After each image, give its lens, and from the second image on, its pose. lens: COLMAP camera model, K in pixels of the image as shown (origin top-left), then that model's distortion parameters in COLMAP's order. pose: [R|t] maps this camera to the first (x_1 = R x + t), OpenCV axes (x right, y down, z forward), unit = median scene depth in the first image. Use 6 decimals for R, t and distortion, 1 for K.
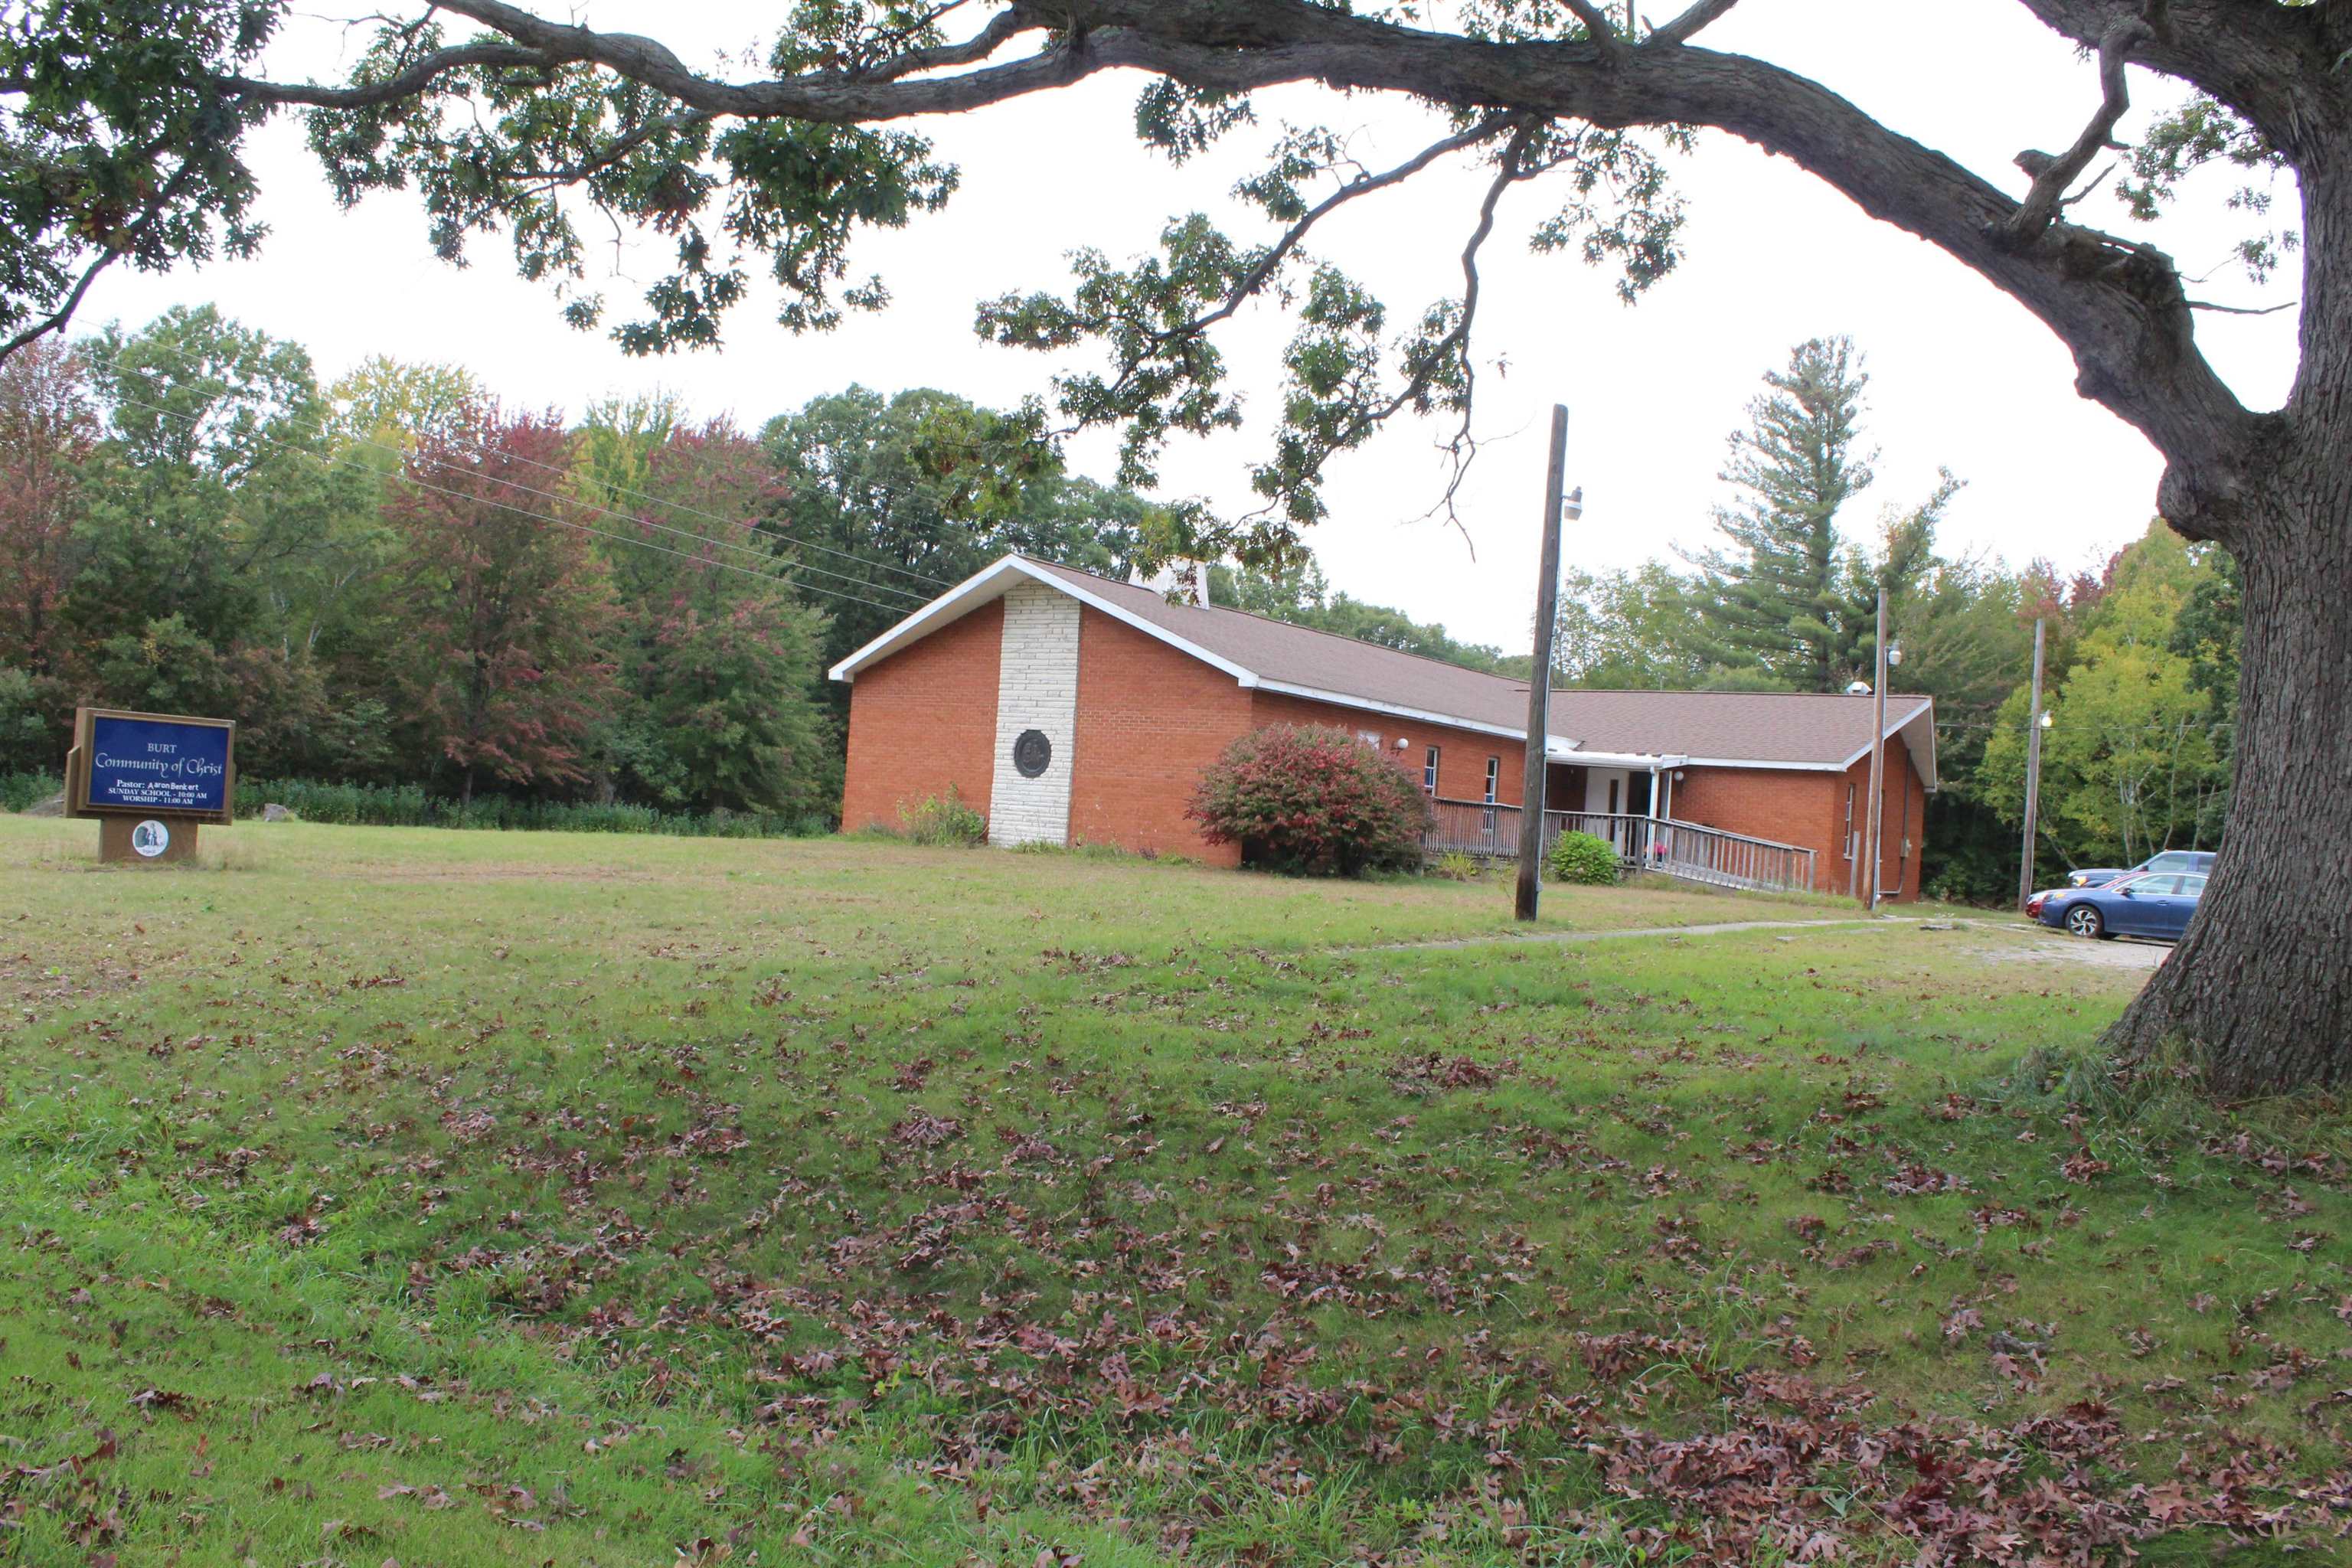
lens RADIAL K [[2474.6, 0, 1178.7], [0, 2474.6, 786.4], [0, 0, 1]] dist [-0.023113, 0.000000]
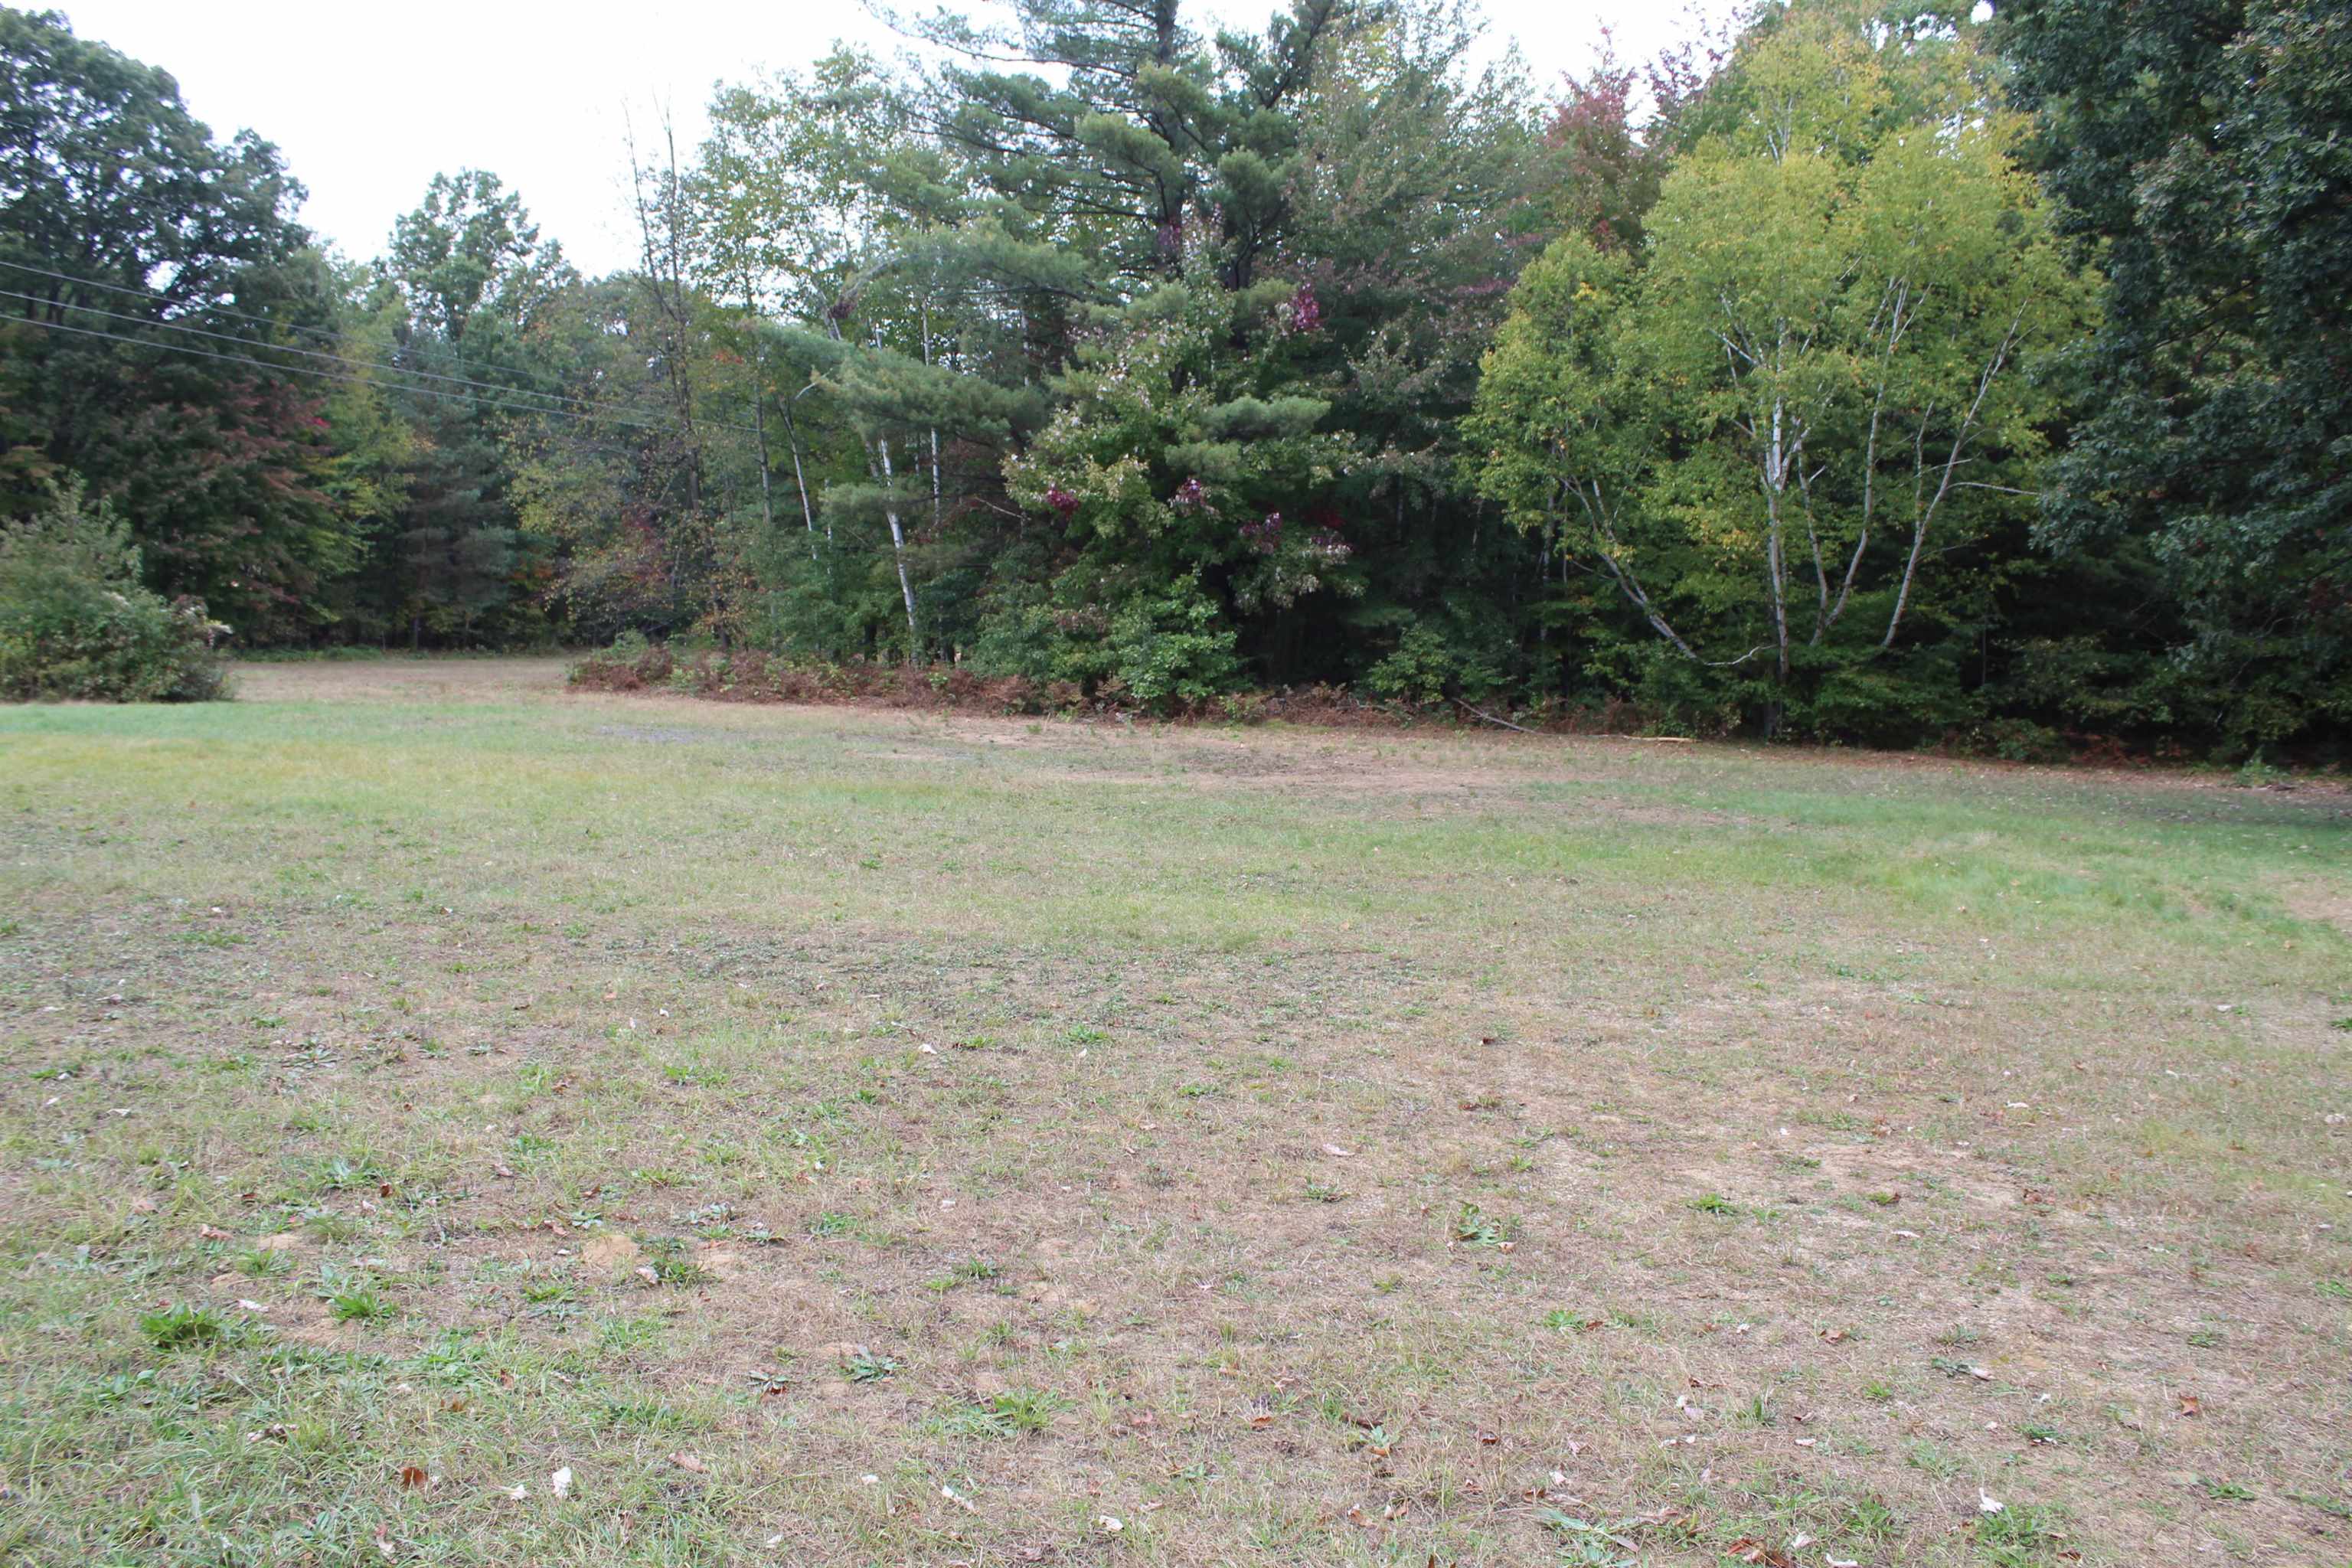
lens RADIAL K [[2474.6, 0, 1174.5], [0, 2474.6, 783.8], [0, 0, 1]] dist [-0.023113, 0.000000]
pose [[0.984970, -0.039665, 0.168110, 0.192177], [0.024695, 0.995616, 0.090221, 0.017530], [-0.170952, -0.084713, 0.981631, 0.557283]]
